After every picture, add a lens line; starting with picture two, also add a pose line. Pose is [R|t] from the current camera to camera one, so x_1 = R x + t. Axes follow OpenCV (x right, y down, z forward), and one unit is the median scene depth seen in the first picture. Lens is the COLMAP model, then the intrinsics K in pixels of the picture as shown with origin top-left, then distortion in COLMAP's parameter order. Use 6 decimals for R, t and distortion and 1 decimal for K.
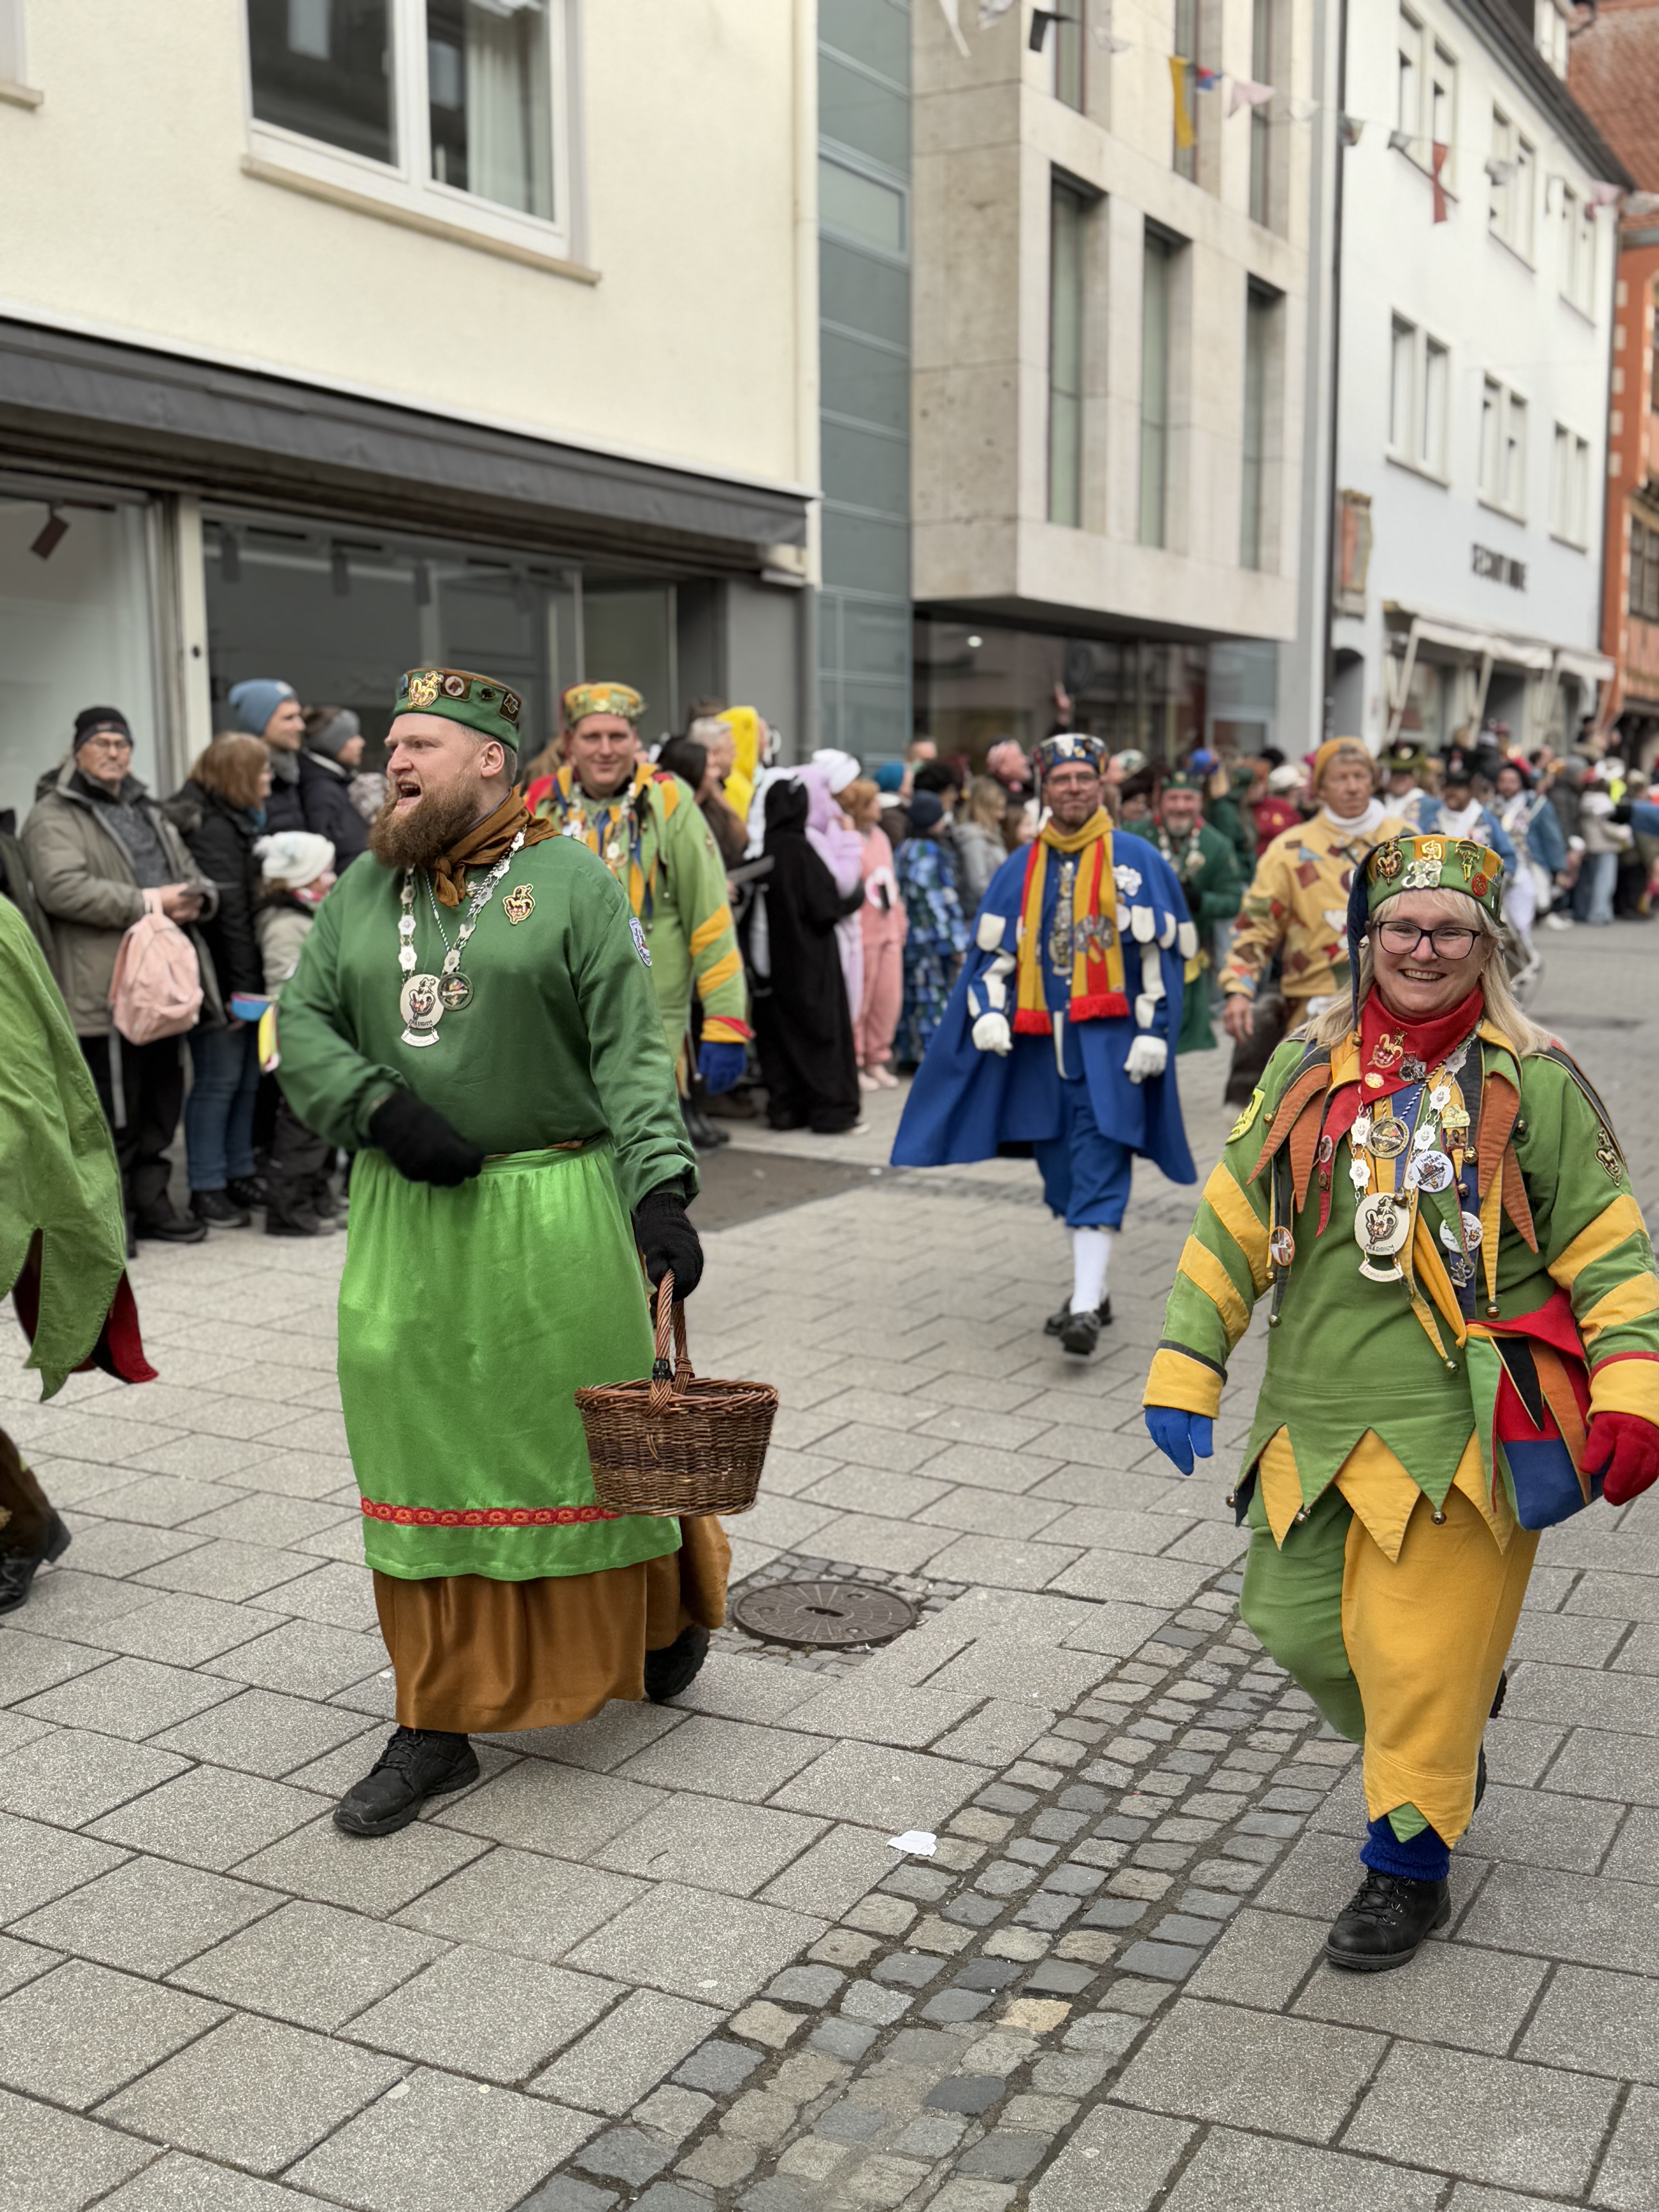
lens RADIAL K [[2462.8, 0, 849.6], [0, 2462.8, 1112.1], [0, 0, 1]] dist [0.197925, -0.454515]
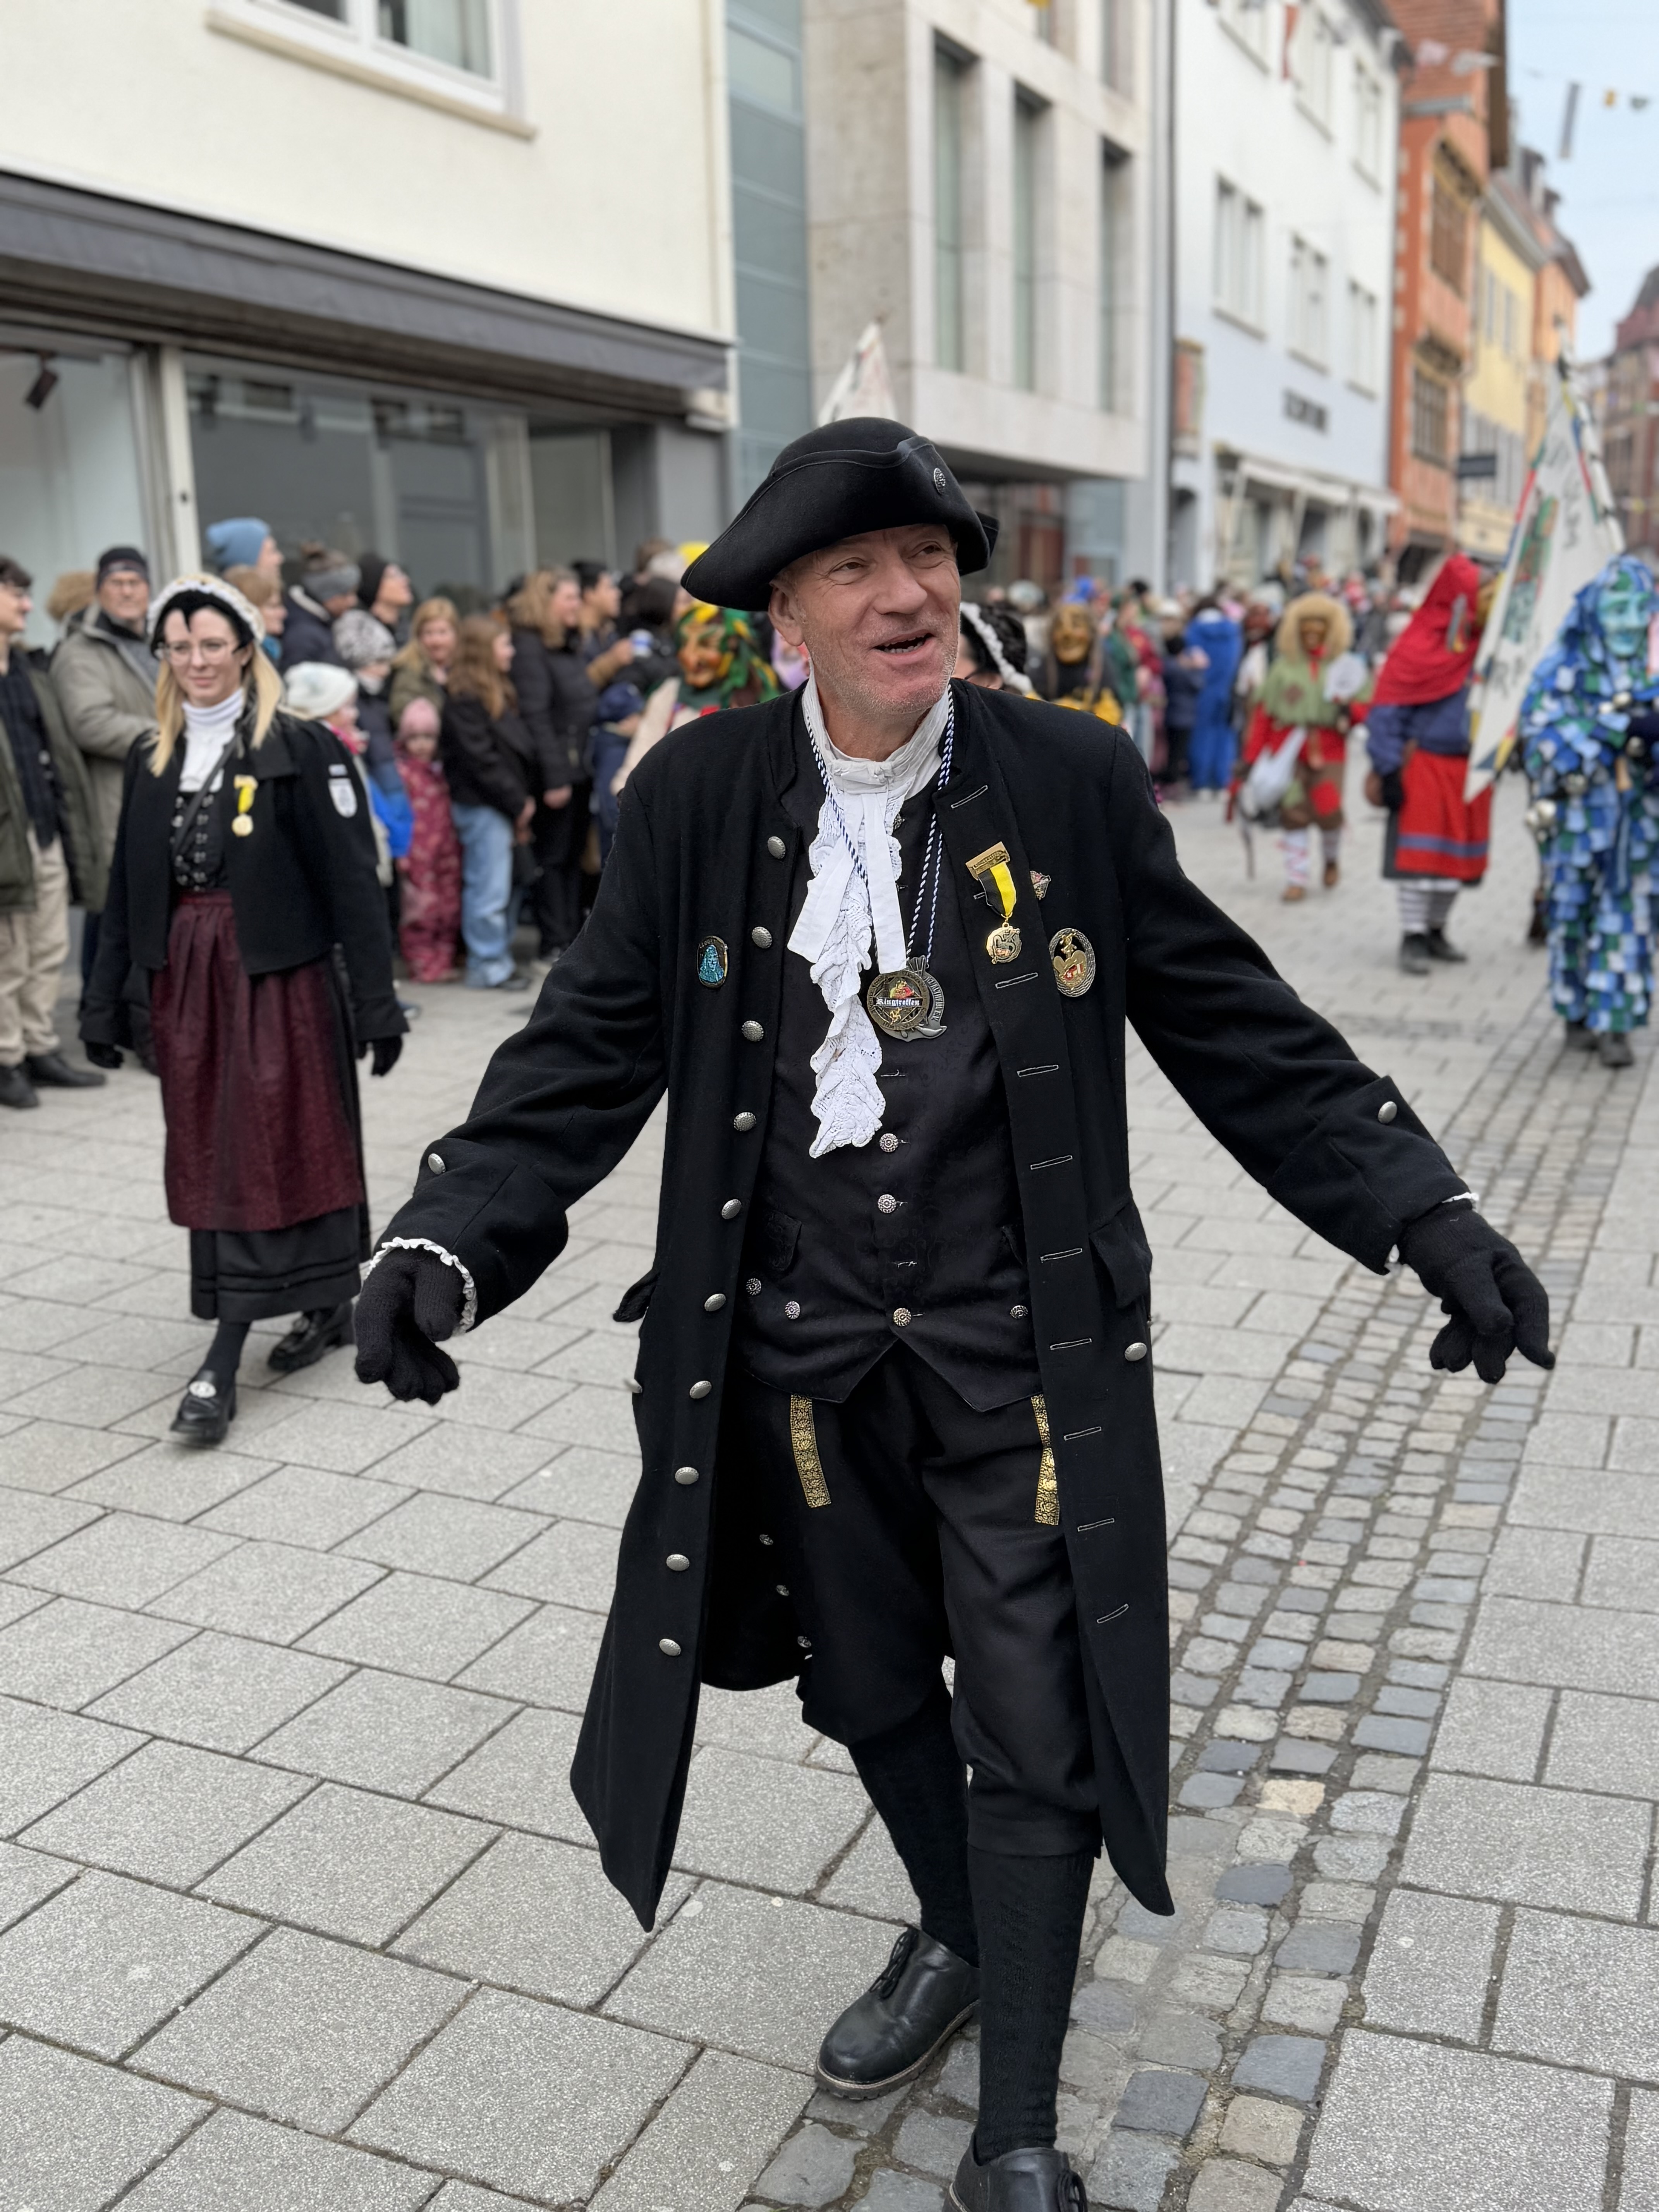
lens RADIAL K [[2153.3, 0, 817.2], [0, 2153.3, 1099.3], [0, 0, 1]] dist [0.177662, -0.401694]
pose [[0.998202, -0.033722, 0.049552, -0.053737], [0.029541, 0.996126, 0.082825, -0.000428], [-0.052153, -0.081212, 0.995331, 0.052314]]
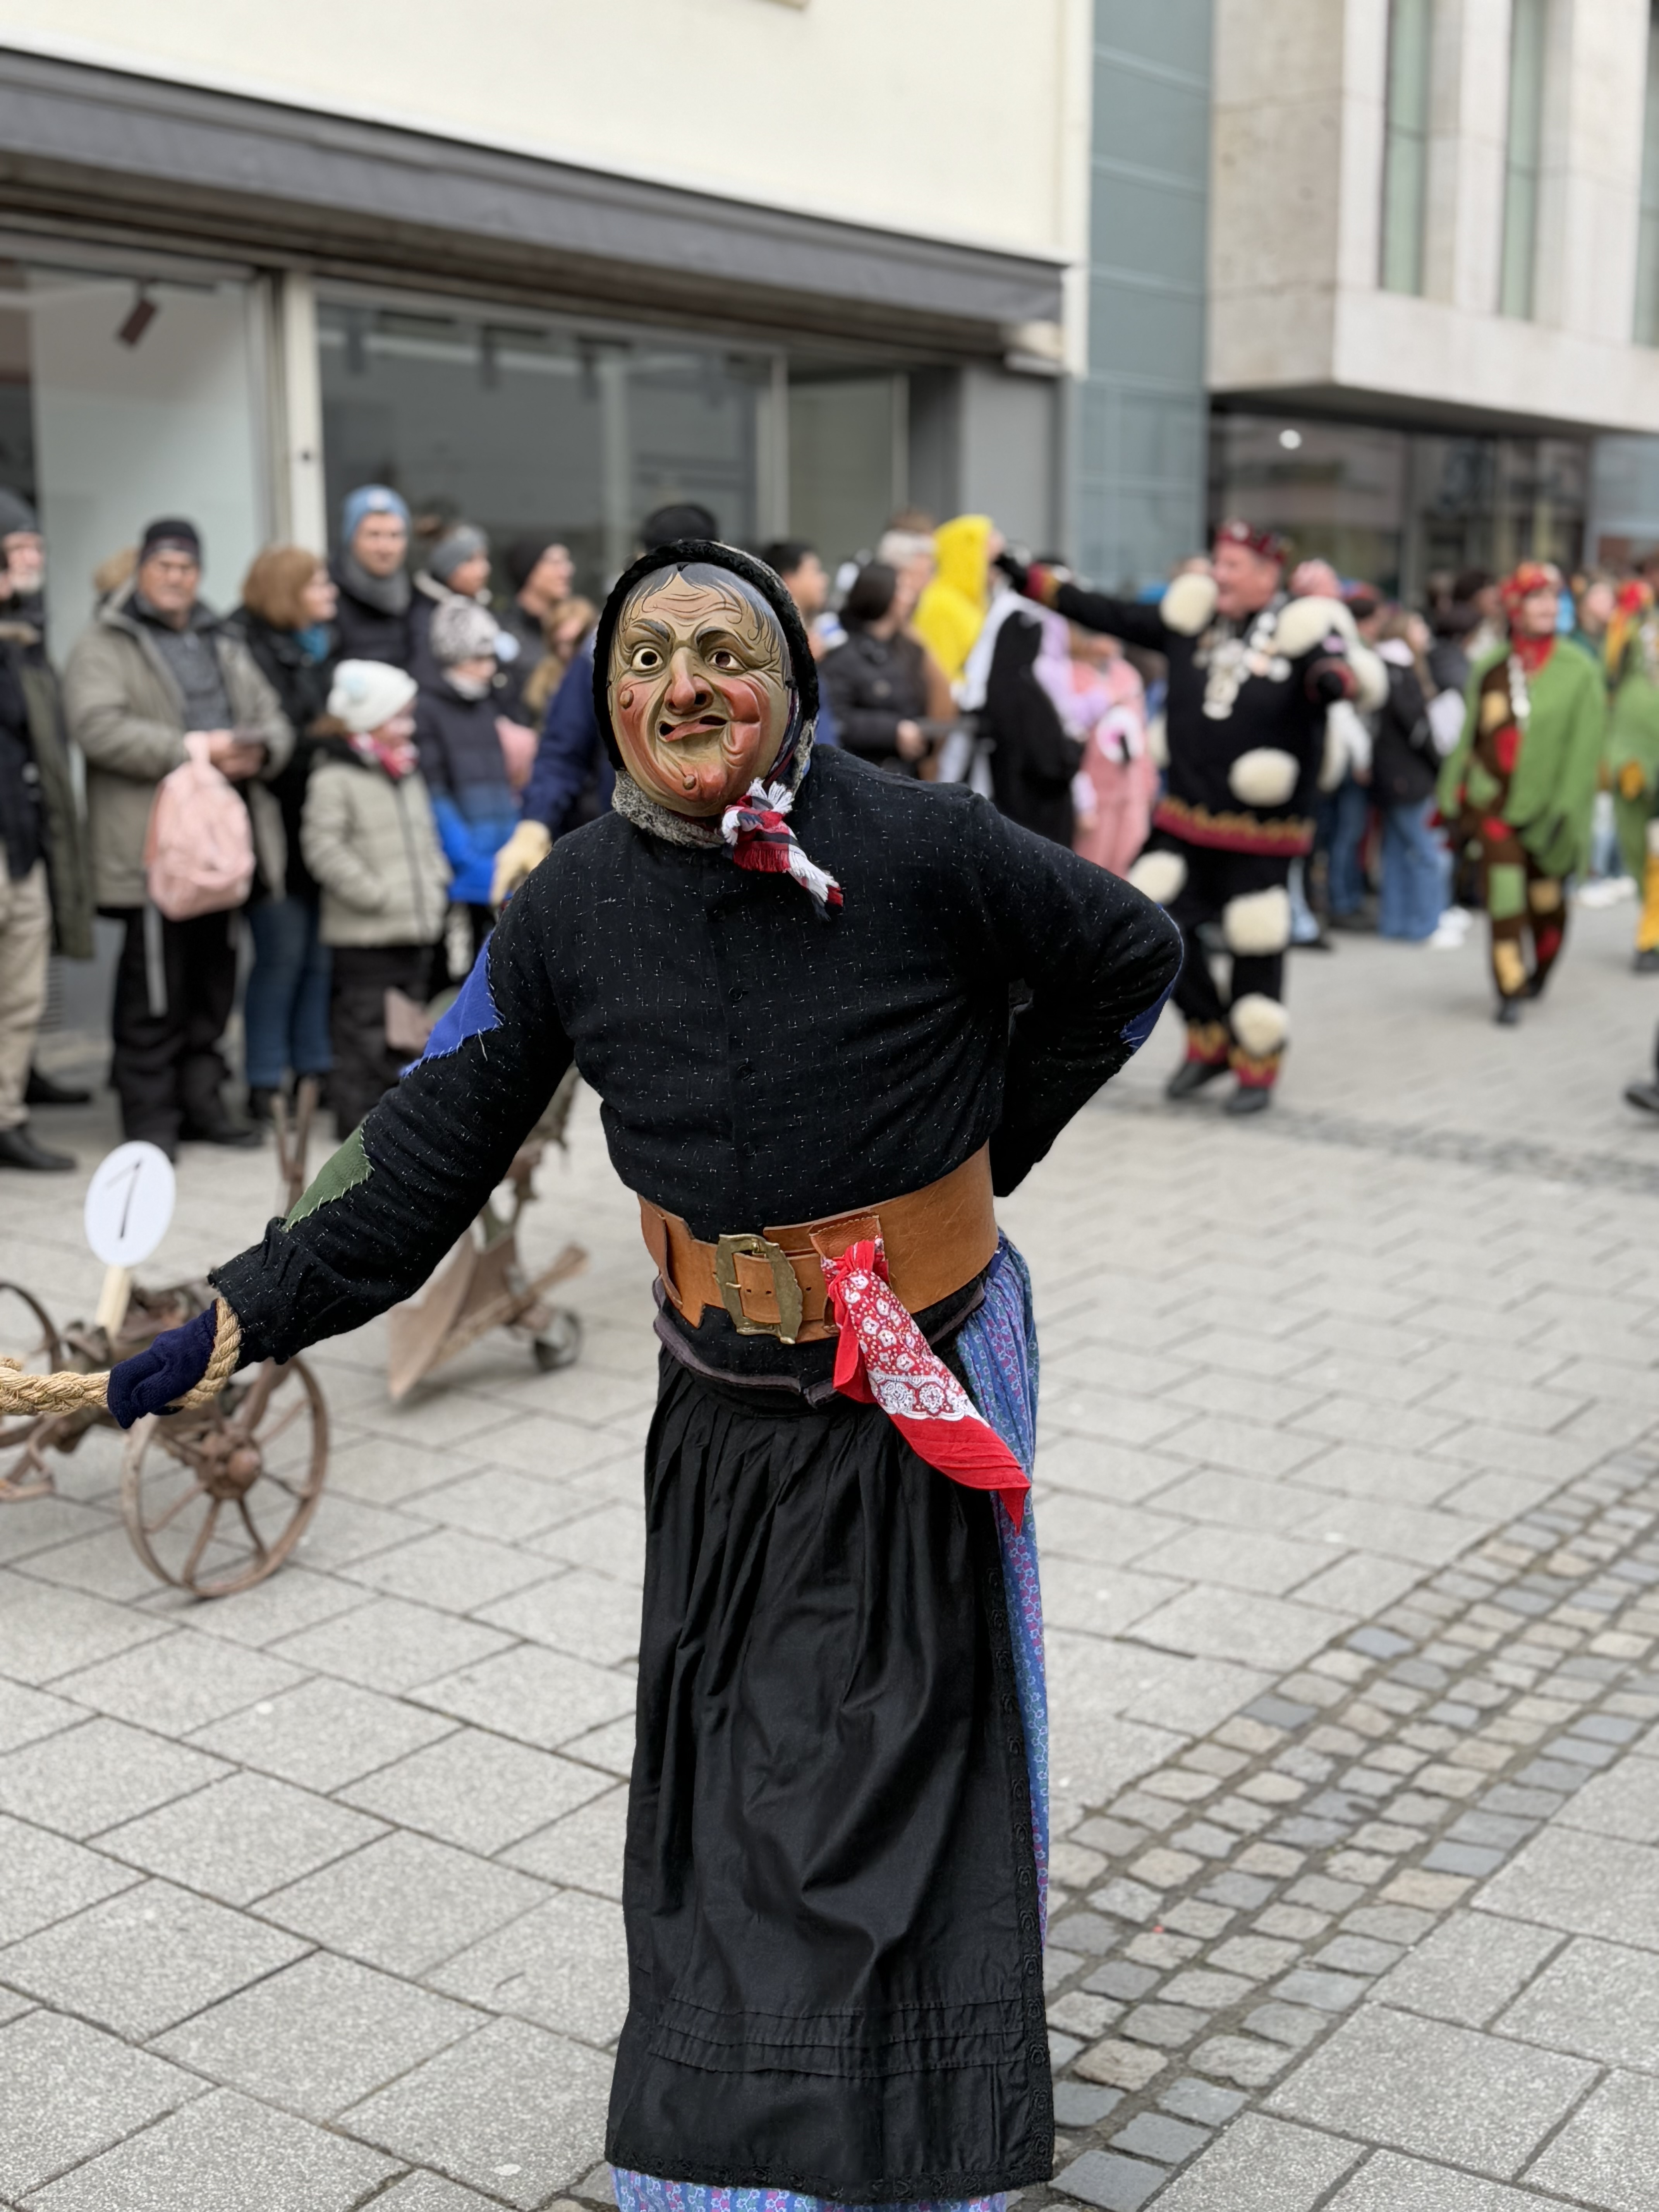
lens RADIAL K [[2794.2, 0, 802.2], [0, 2794.2, 1109.6], [0, 0, 1]] dist [0.212024, -0.507709]
pose [[0.989923, 0.025401, -0.139309, 0.052301], [-0.019727, 0.998925, 0.041958, -0.004834], [0.140225, -0.038788, 0.989360, 0.059226]]
